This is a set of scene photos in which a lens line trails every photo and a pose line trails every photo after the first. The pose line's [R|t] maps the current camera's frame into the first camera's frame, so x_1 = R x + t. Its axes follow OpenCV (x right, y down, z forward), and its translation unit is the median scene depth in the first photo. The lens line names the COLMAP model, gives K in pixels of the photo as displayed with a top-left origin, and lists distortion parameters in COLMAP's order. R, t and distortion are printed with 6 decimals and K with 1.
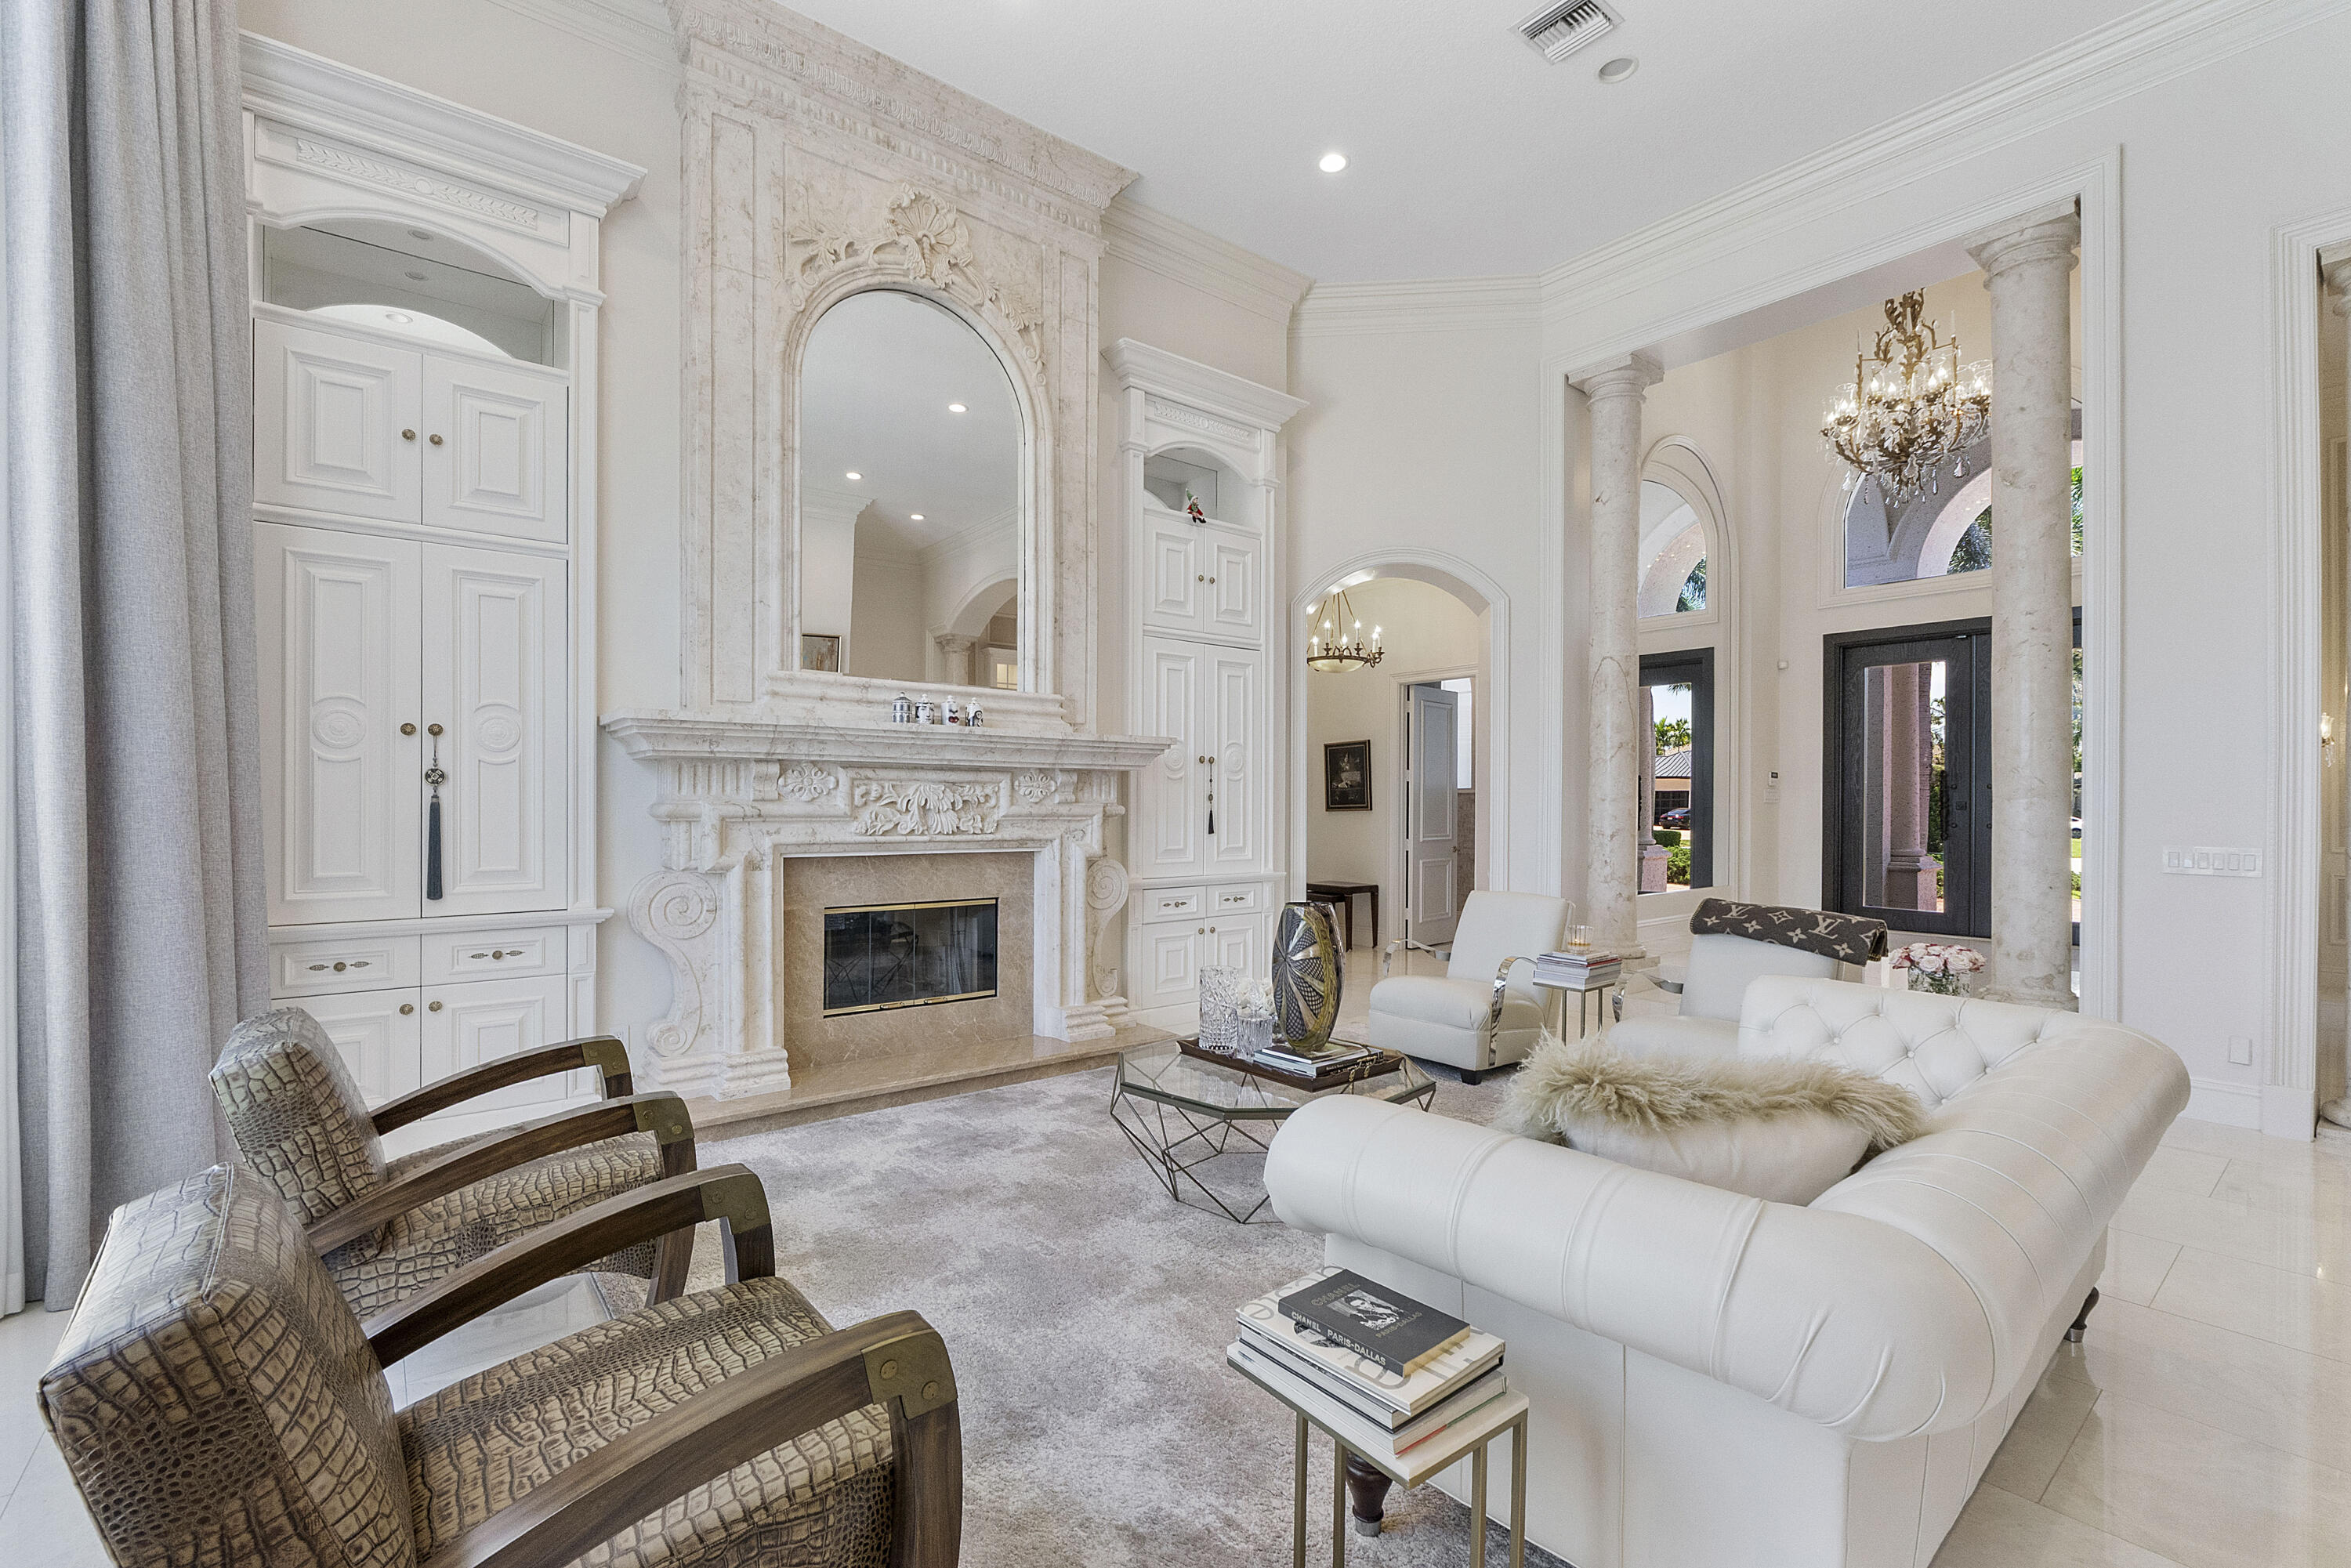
lens RADIAL K [[1024.9, 0, 1176.0], [0, 1024.9, 800.0], [0, 0, 1]] dist [-0.001756, -0.000401]
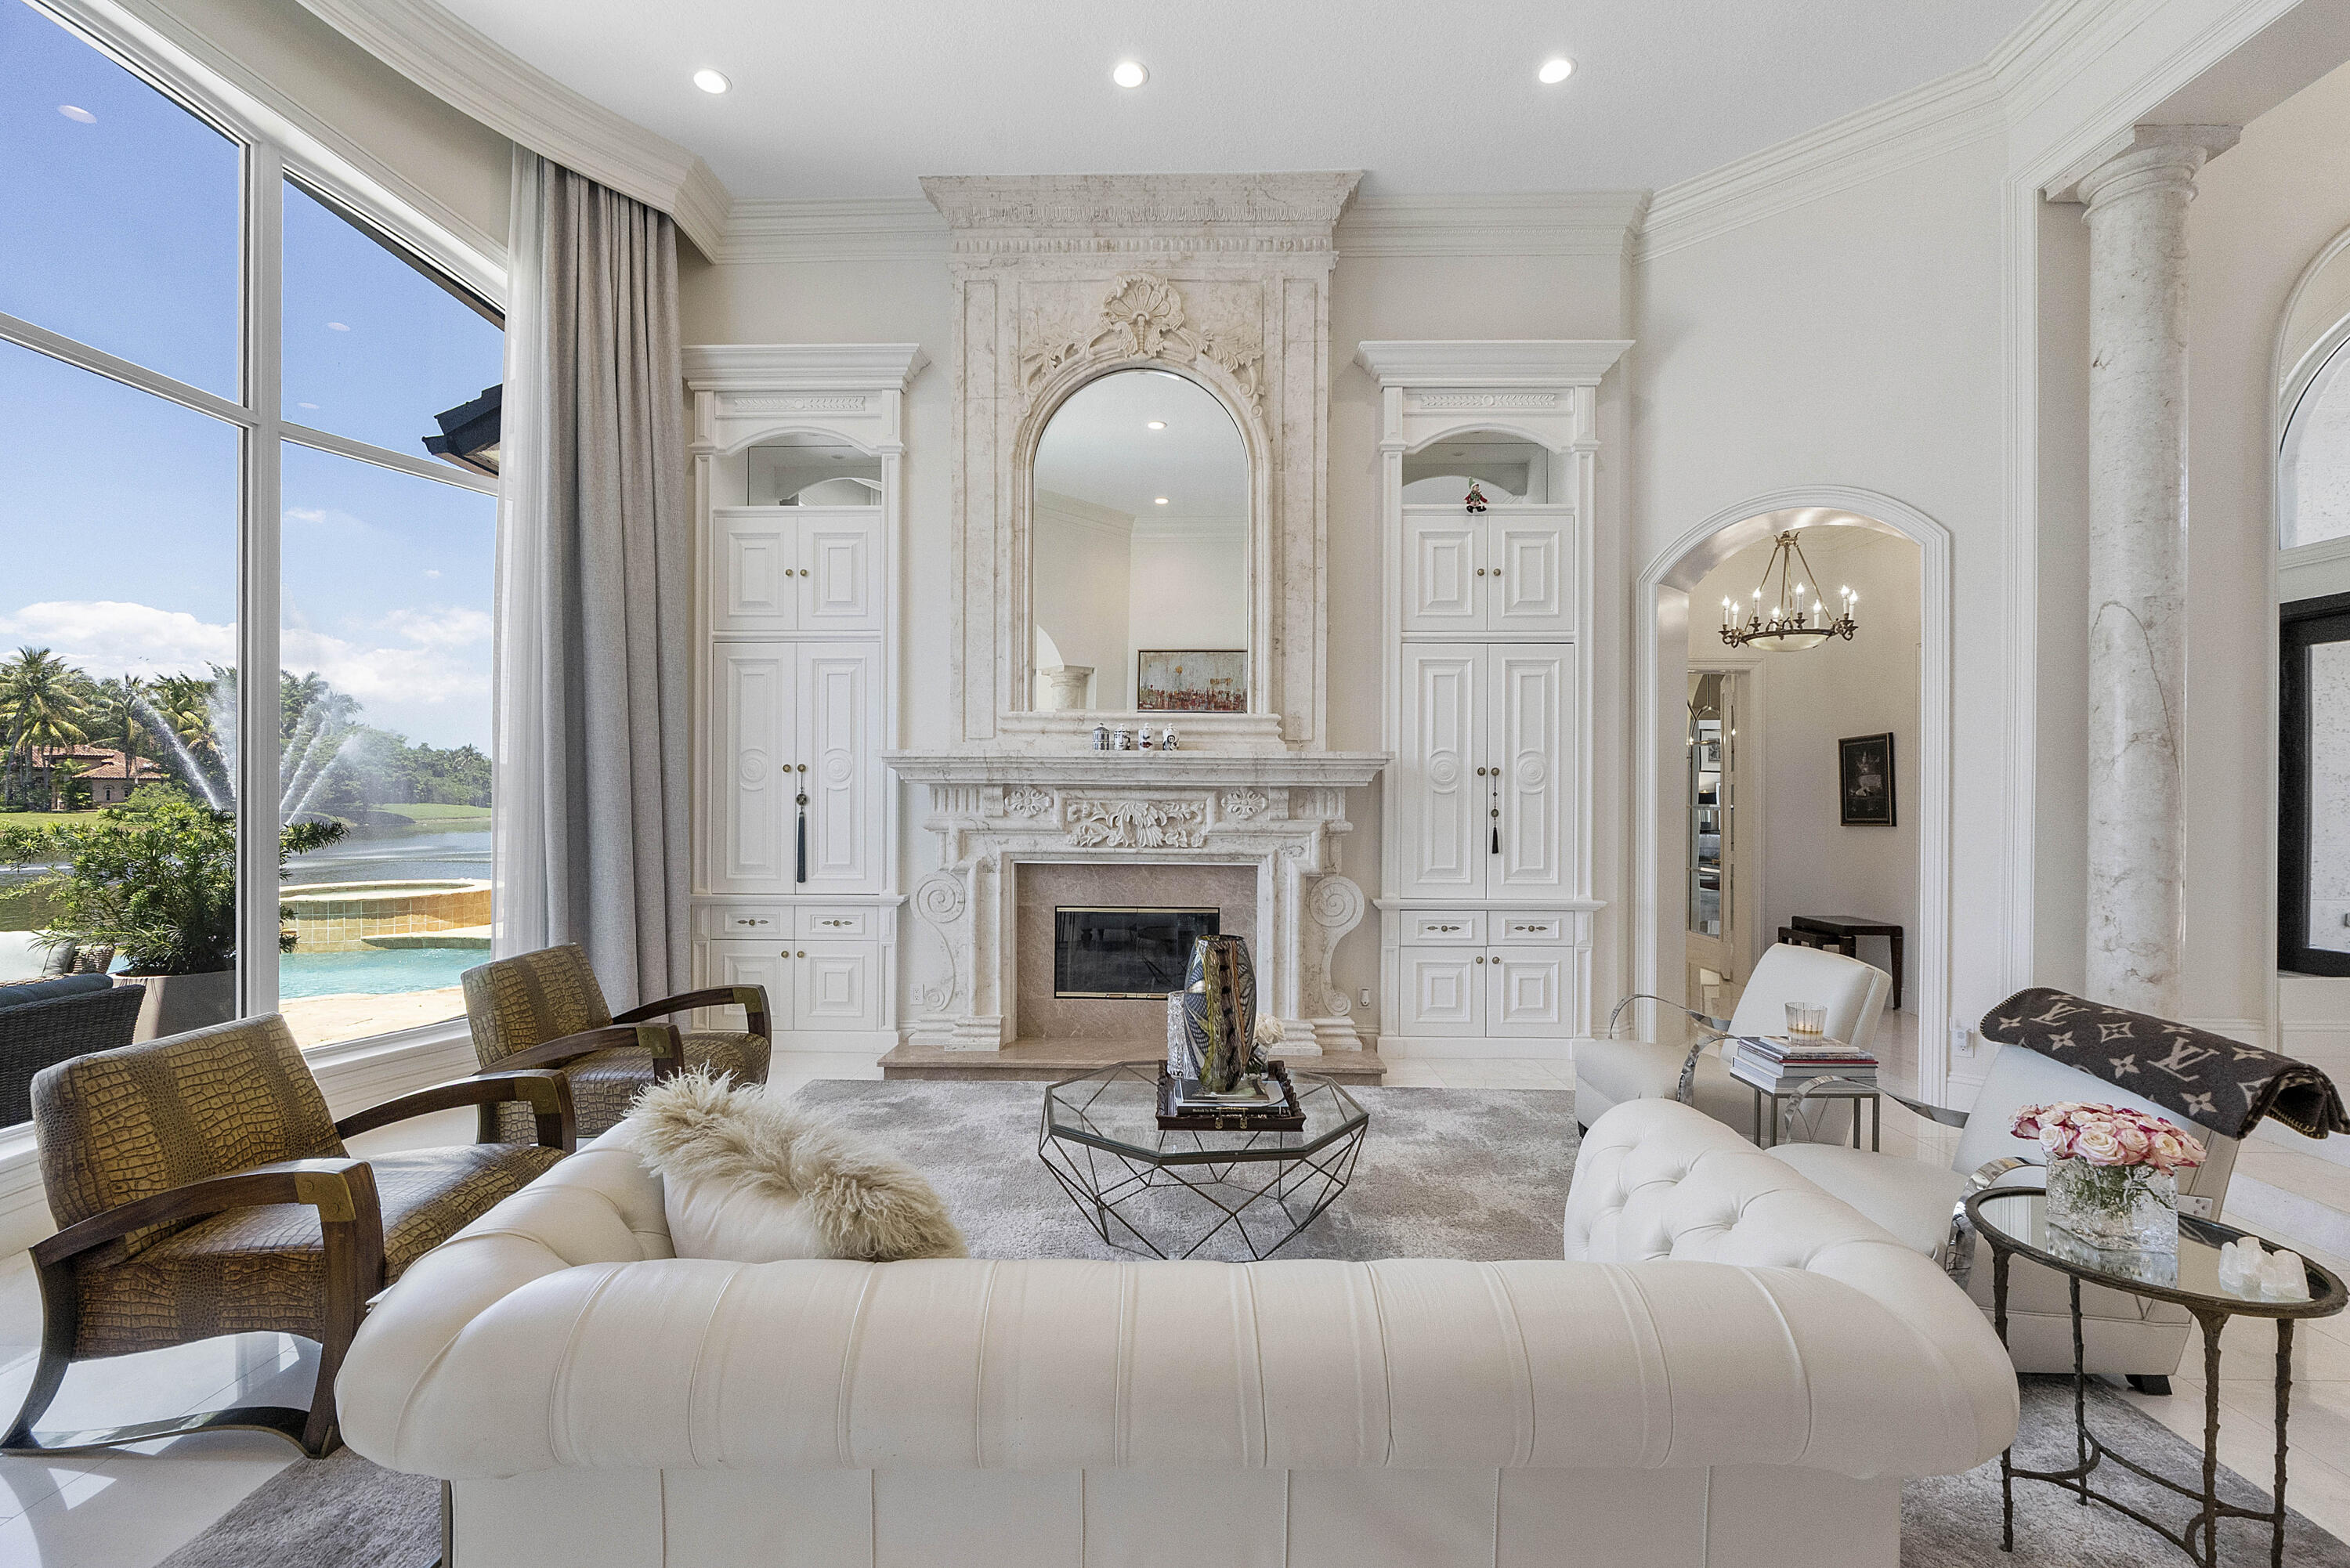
lens RADIAL K [[1018.3, 0, 1176.7], [0, 1018.3, 792.2], [0, 0, 1]] dist [-0.000296, -0.000246]
pose [[0.767232, -0.002217, -0.641366, 0.503254], [-0.000523, 0.999992, -0.004083, -0.022050], [0.641369, 0.003468, 0.767225, 0.169264]]
